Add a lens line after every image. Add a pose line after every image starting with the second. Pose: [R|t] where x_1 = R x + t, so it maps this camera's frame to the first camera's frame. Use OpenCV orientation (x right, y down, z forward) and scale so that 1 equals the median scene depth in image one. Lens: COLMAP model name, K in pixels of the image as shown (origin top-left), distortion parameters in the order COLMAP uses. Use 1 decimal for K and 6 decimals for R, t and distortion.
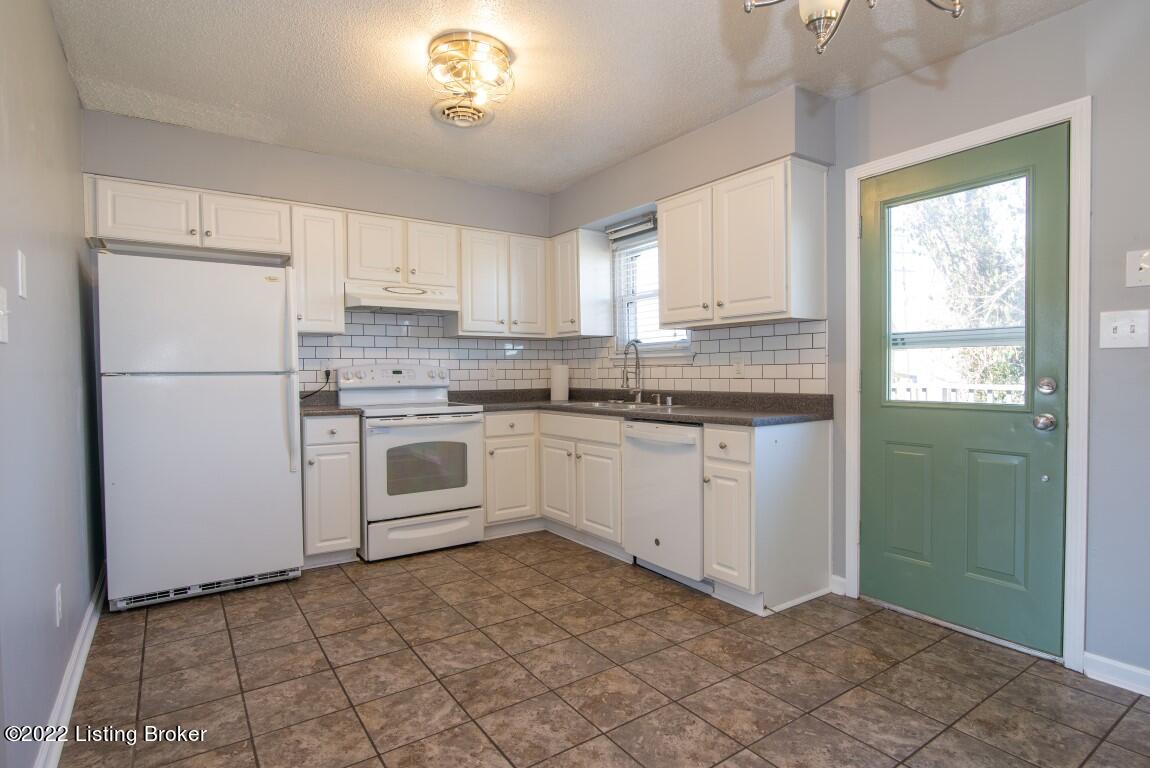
lens RADIAL K [[593.2, 0, 574.9], [0, 593.2, 379.6], [0, 0, 1]] dist [-0.001622, -0.000311]
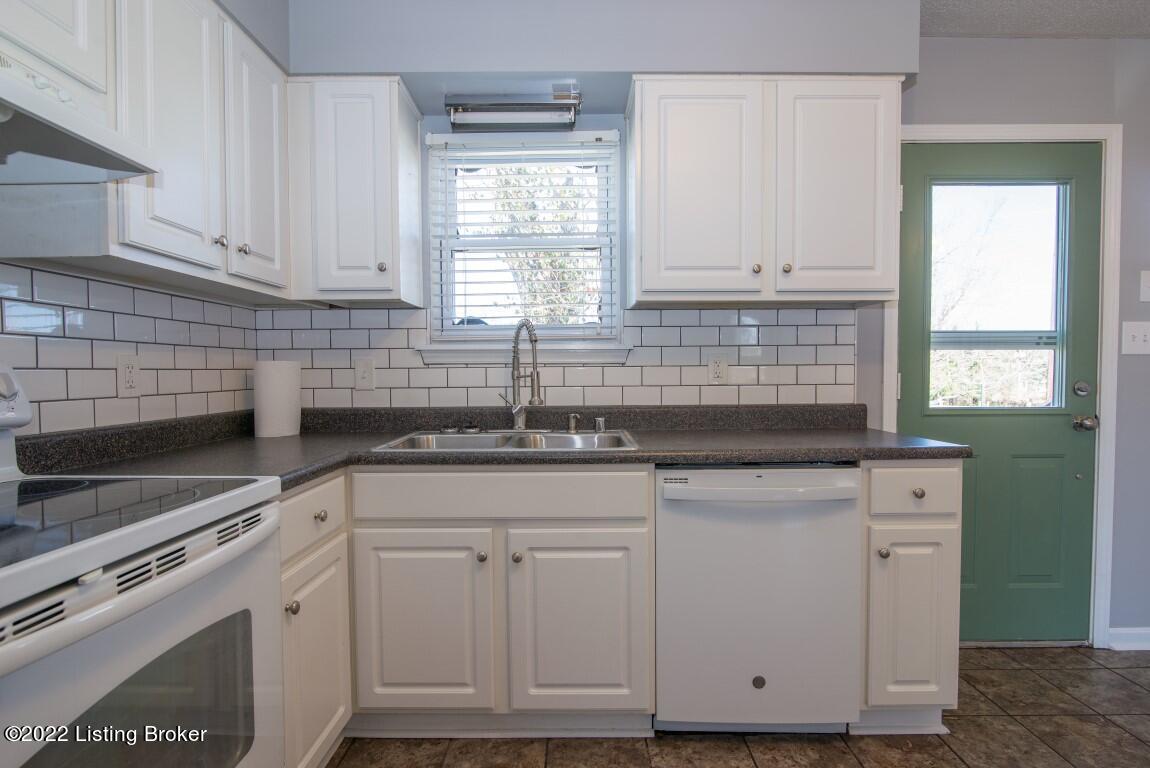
lens RADIAL K [[569.2, 0, 576.4], [0, 569.2, 386.5], [0, 0, 1]] dist [-0.012857, -0.000589]
pose [[0.575324, -0.016484, 0.817759, -0.320160], [0.010166, 0.999864, 0.013003, -0.009282], [-0.817862, 0.000833, 0.575413, 0.688464]]
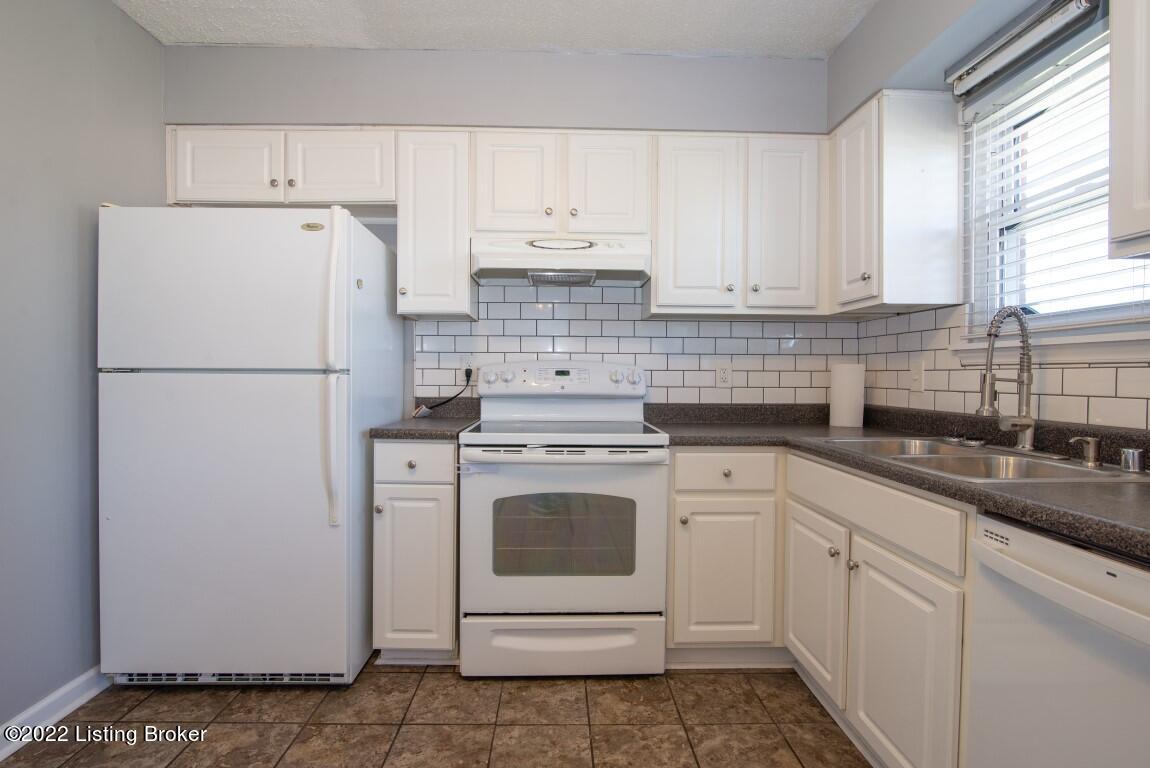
lens RADIAL K [[550.7, 0, 573.2], [0, 550.7, 388.7], [0, 0, 1]] dist [-0.019052, -0.000012]
pose [[0.837786, 0.027065, -0.545327, 0.049953], [-0.019836, 0.999620, 0.019137, -0.007334], [0.545638, -0.005216, 0.838005, 0.526955]]
